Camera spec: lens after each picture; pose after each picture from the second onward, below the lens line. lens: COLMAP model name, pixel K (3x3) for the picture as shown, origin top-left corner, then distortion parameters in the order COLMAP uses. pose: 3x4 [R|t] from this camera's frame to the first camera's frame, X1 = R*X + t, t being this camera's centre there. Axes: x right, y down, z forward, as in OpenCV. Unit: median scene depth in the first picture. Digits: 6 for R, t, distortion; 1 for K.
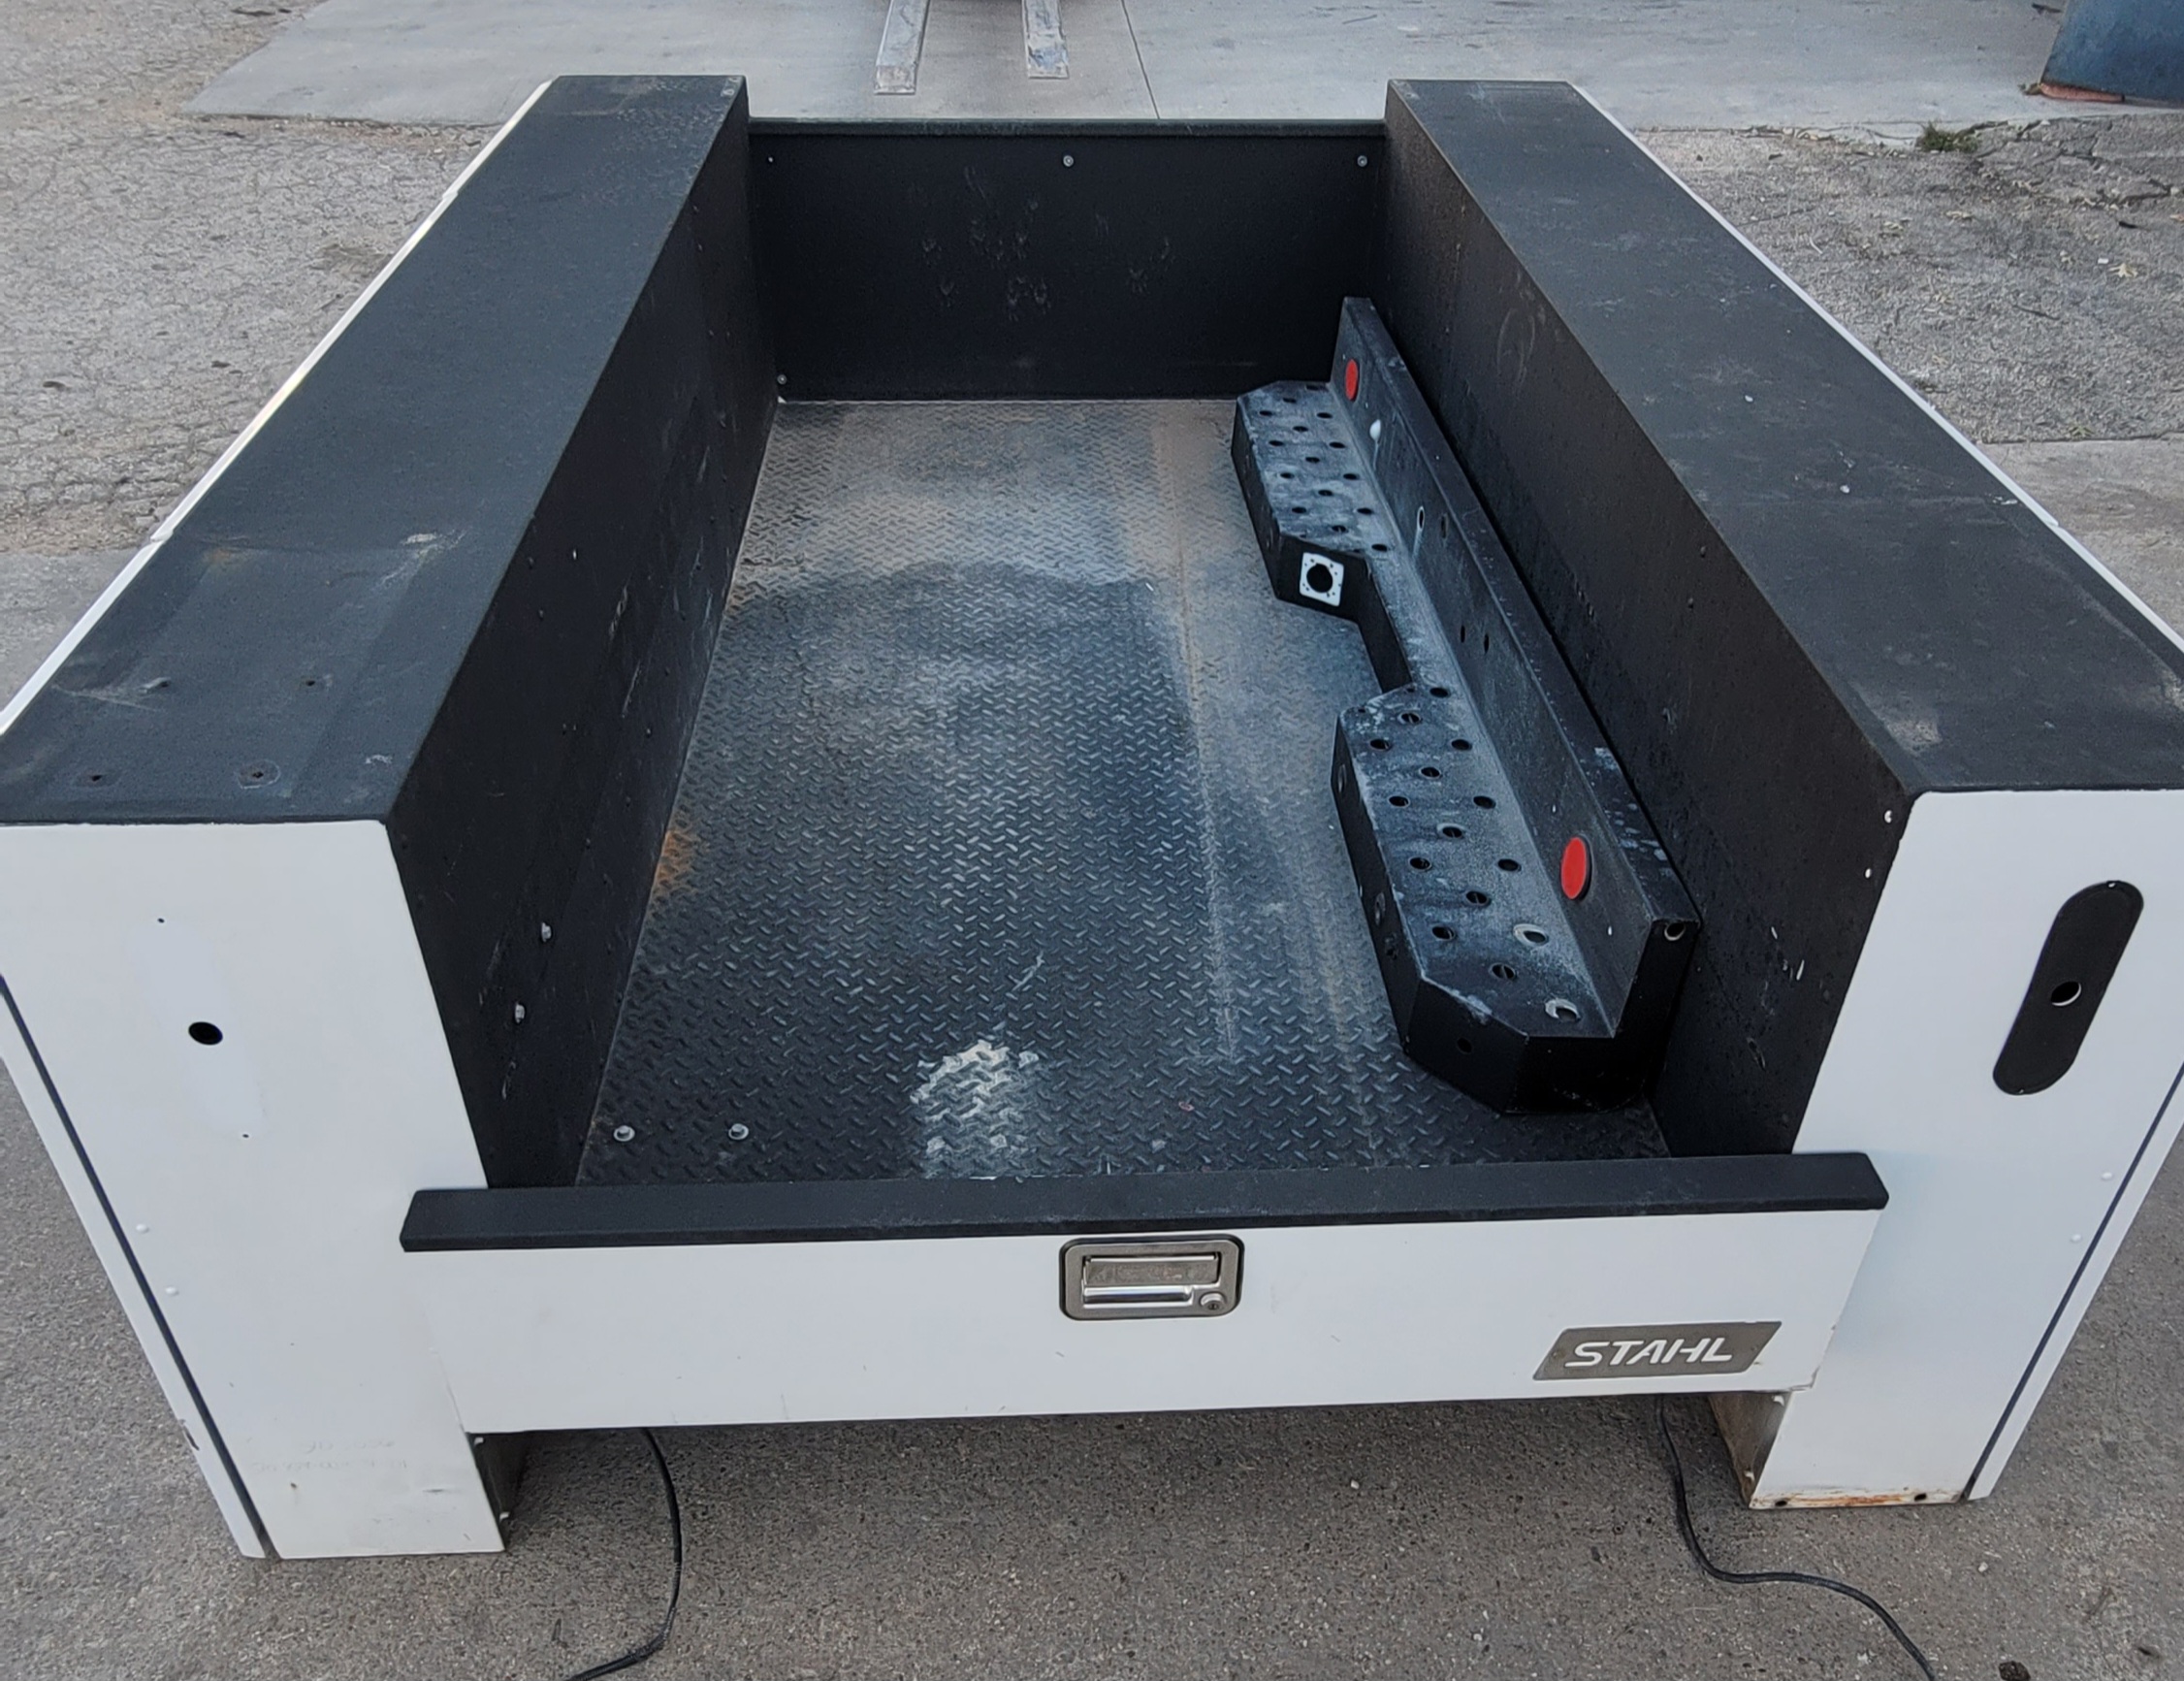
lens RADIAL K [[1739.2, 0, 1090.5], [0, 1739.2, 837.4], [0, 0, 1]] dist [-0.006762, -0.002486]
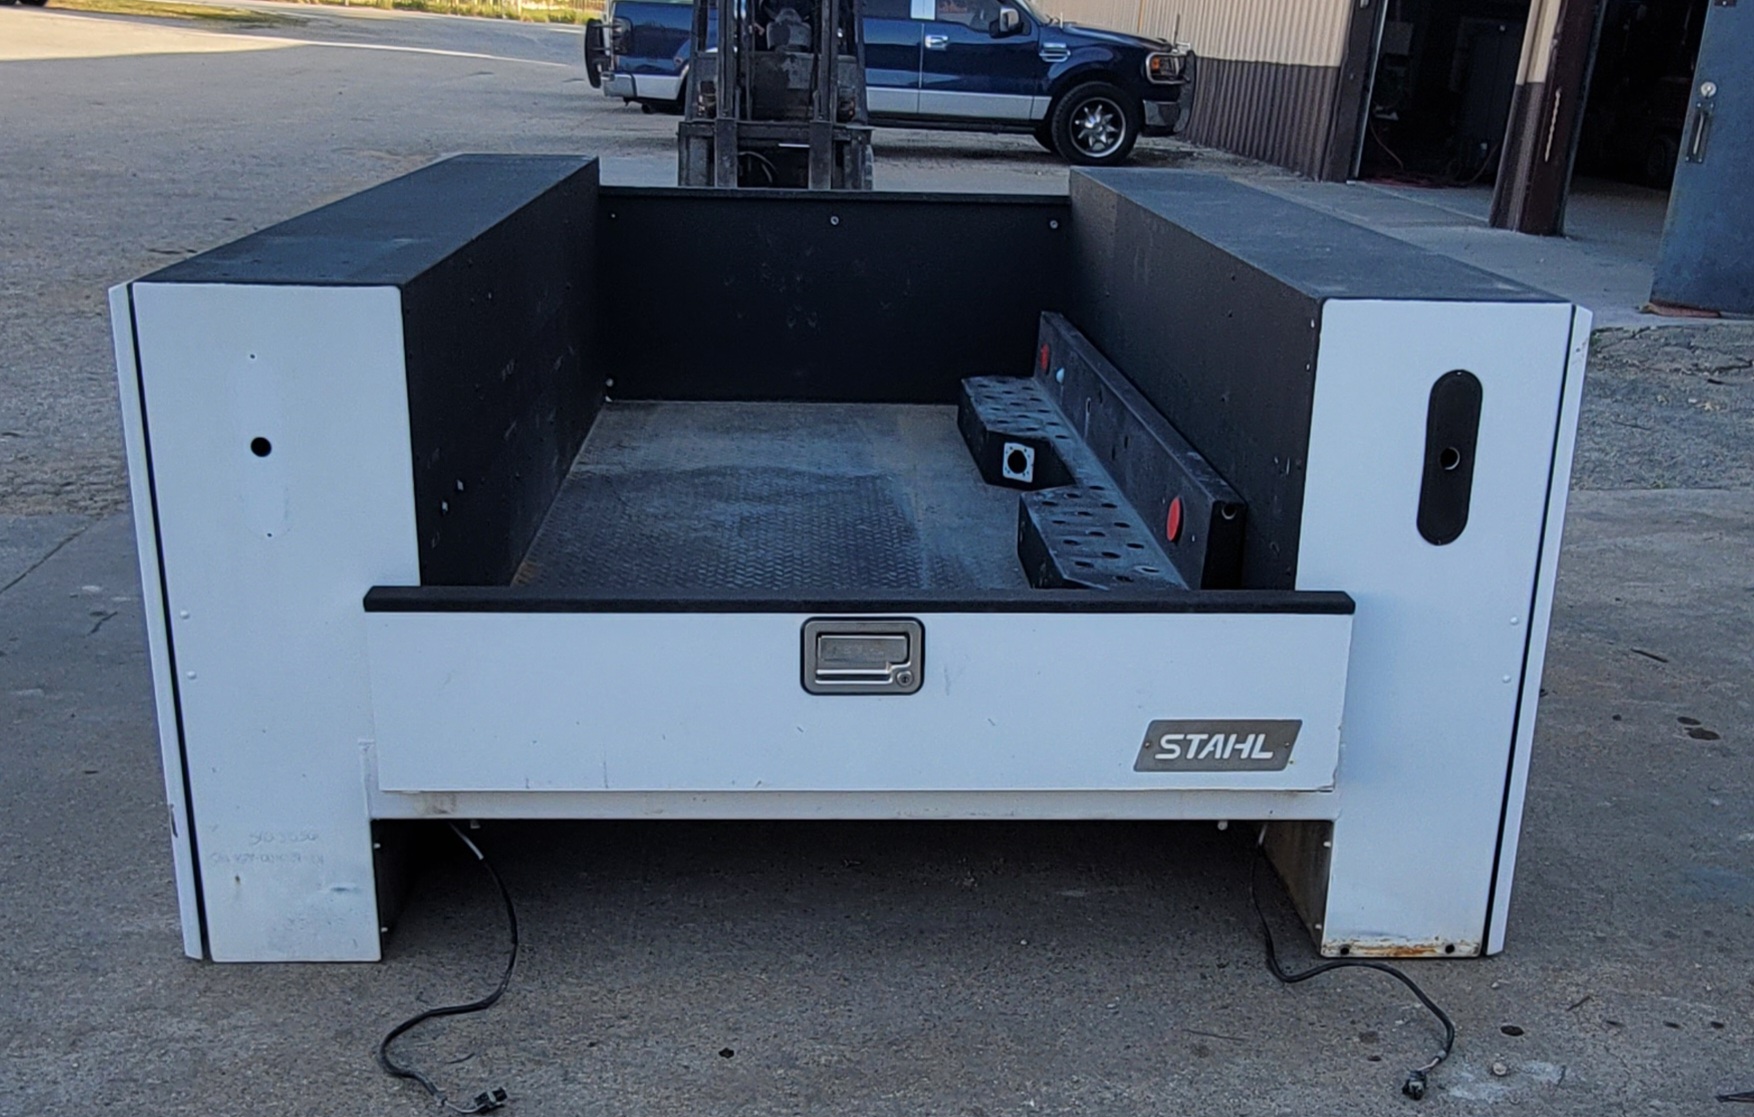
lens RADIAL K [[1709.8, 0, 879.0], [0, 1709.8, 560.8], [0, 0, 1]] dist [-0.016720, 0.000000]
pose [[0.999938, 0.009935, 0.005073, 0.030828], [-0.007882, 0.951024, -0.309016, 0.475007], [-0.007894, 0.308957, 0.951043, -0.308900]]
